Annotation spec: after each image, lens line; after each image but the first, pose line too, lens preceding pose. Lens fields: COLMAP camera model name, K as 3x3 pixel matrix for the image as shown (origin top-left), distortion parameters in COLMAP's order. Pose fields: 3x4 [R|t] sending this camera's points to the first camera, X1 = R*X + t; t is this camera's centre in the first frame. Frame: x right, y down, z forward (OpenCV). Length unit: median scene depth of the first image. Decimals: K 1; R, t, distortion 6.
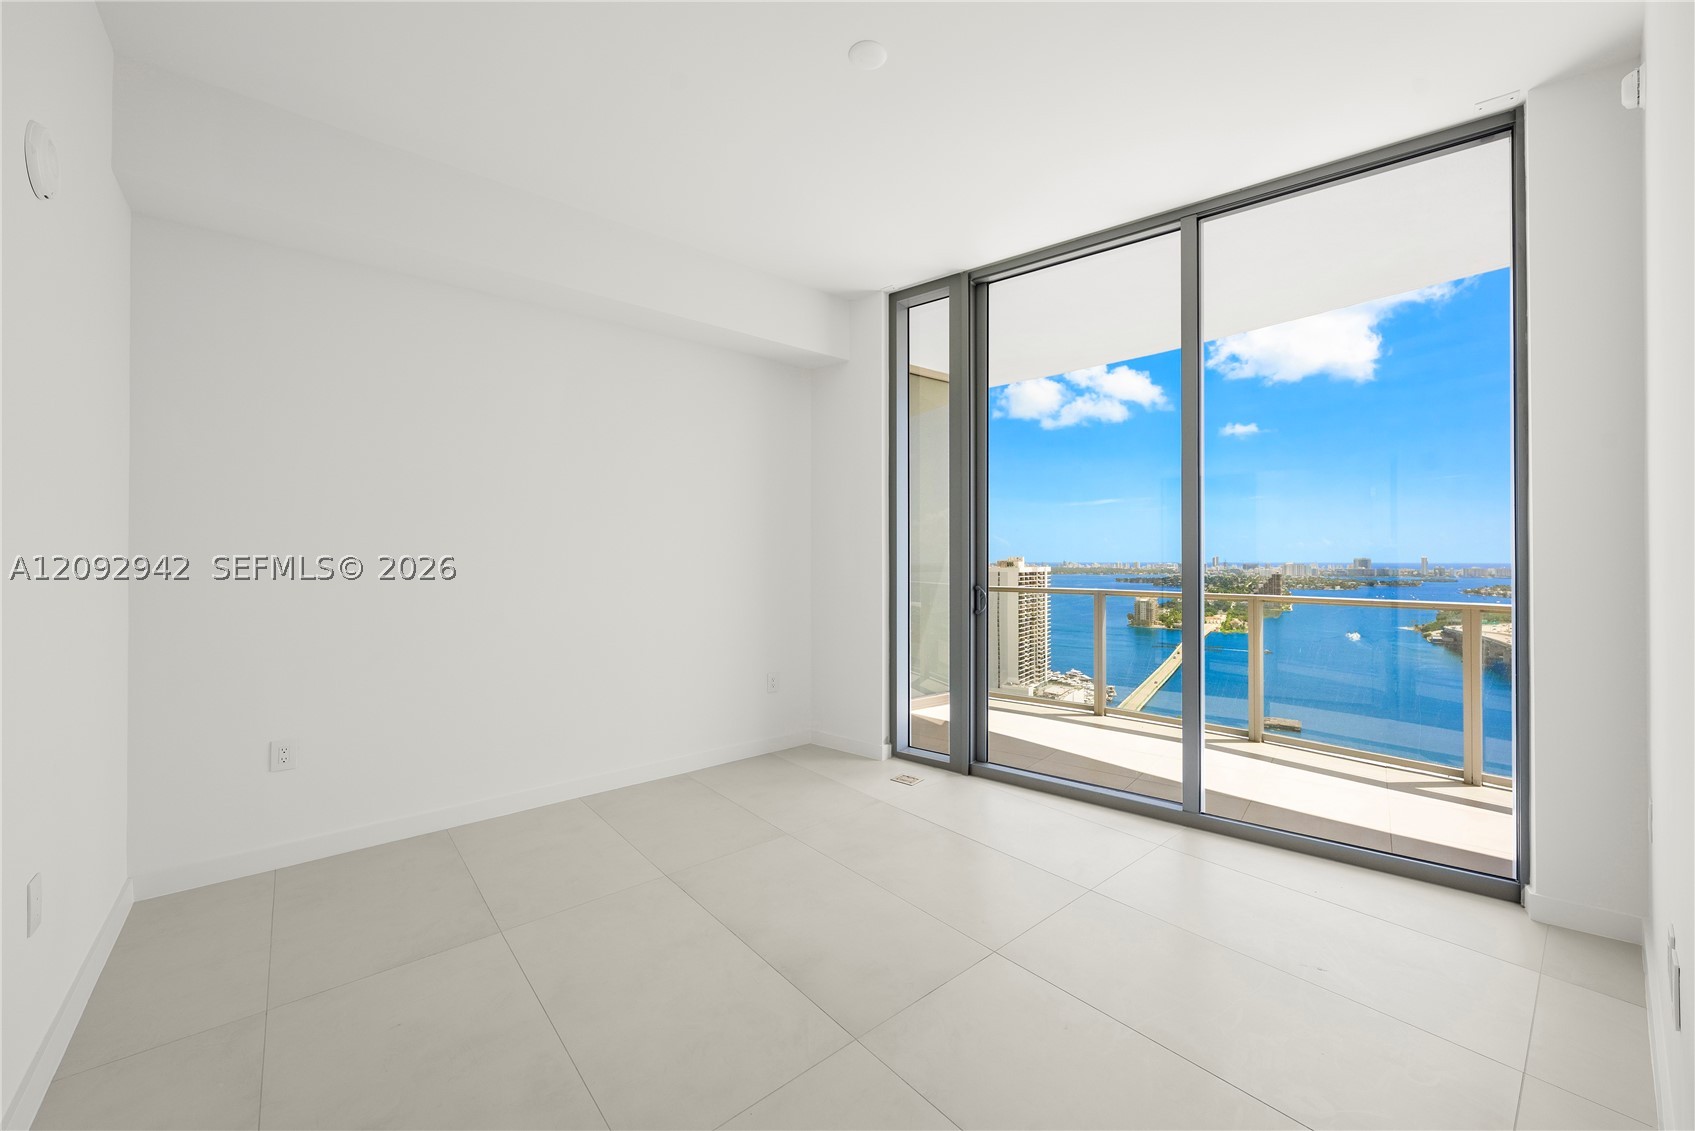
lens RADIAL K [[643.1, 0, 844.9], [0, 643.1, 558.5], [0, 0, 1]] dist [-0.001120, -0.000099]
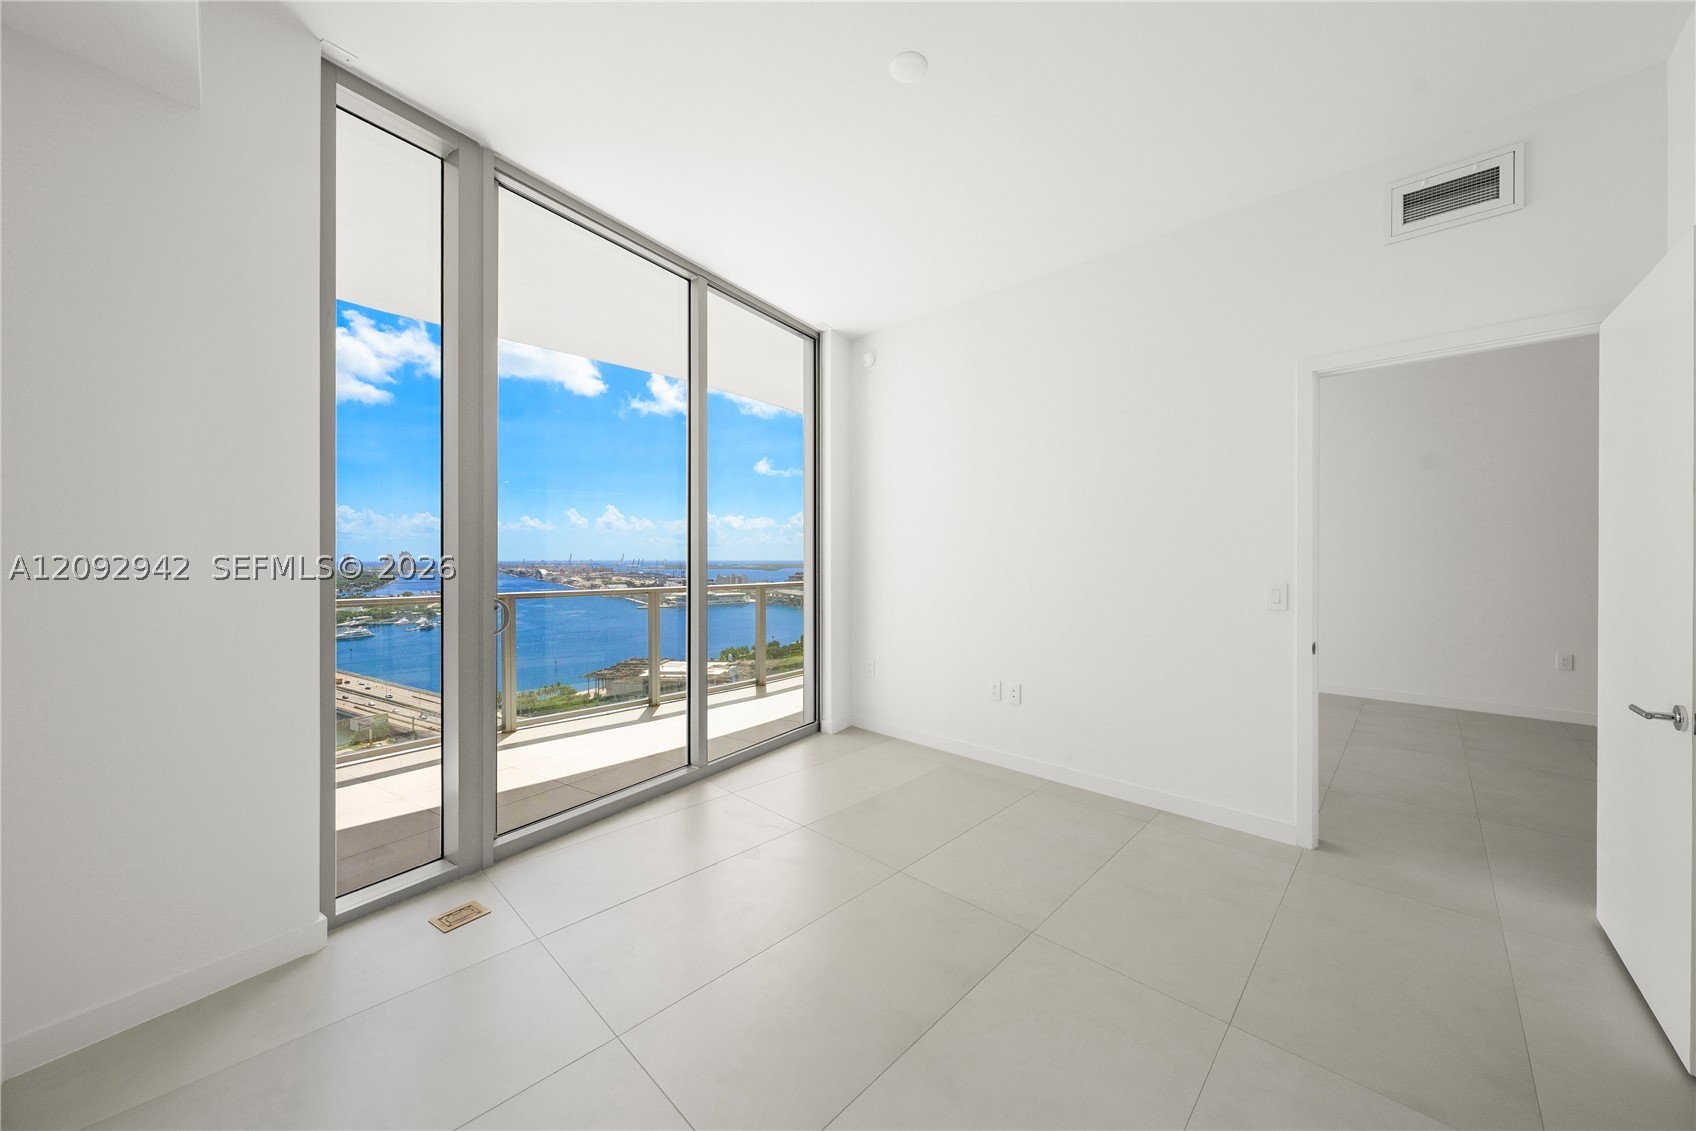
lens RADIAL K [[600.5, 0, 855.9], [0, 600.5, 561.0], [0, 0, 1]] dist [-0.000275, -0.000030]
pose [[-0.110388, -0.003918, 0.993881, -0.096422], [0.000409, 0.999992, 0.003988, 0.000297], [-0.993888, 0.000847, -0.110386, 0.128605]]
